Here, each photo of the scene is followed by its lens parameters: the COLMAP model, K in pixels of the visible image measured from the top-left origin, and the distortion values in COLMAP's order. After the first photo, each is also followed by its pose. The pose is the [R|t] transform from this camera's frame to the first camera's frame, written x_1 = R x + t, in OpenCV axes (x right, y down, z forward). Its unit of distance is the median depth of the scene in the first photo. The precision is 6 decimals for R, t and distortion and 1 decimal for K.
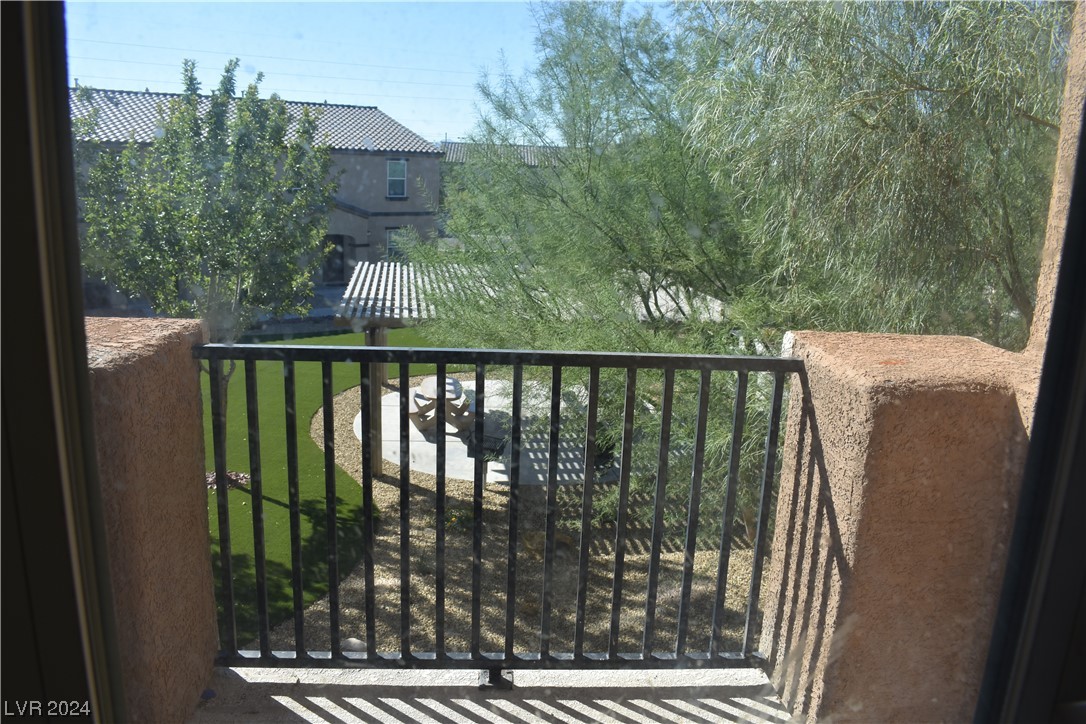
lens RADIAL K [[865.7, 0, 543.1], [0, 865.7, 390.8], [0, 0, 1]] dist [-0.094949, 0.001059]
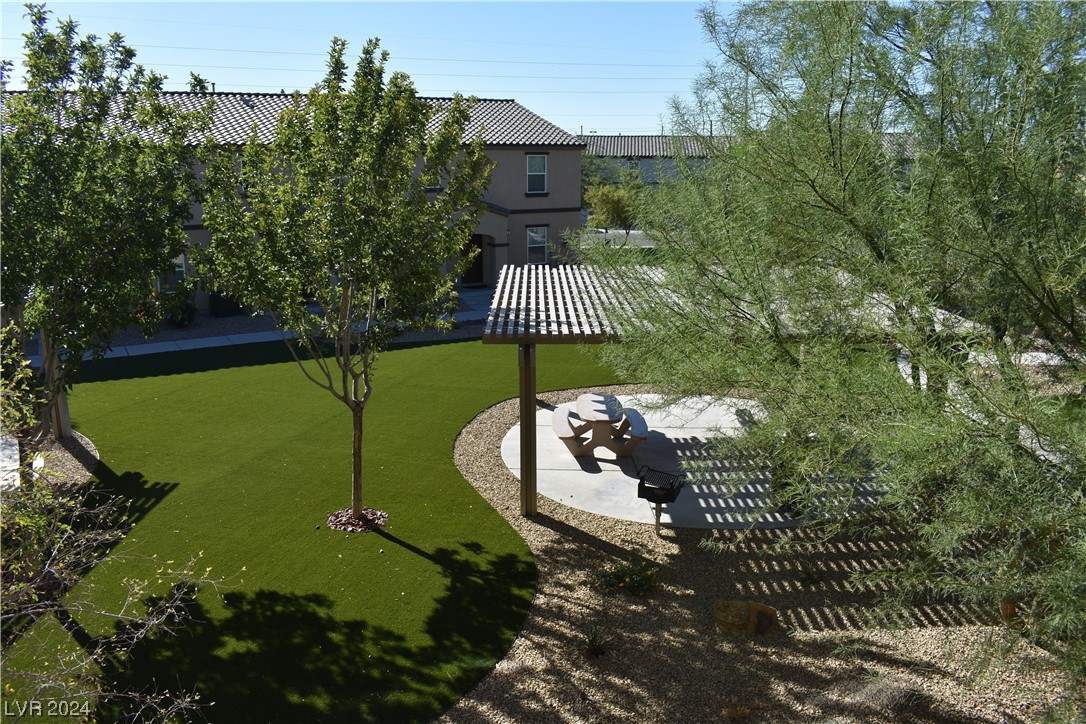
lens RADIAL K [[851.9, 0, 543.0], [0, 851.9, 362.0], [0, 0, 1]] dist [-0.097129, 0.000183]
pose [[0.989275, -0.006660, -0.145911, -0.044984], [0.003527, 0.999758, -0.021720, -0.029466], [0.146020, 0.020972, 0.989059, 0.125488]]
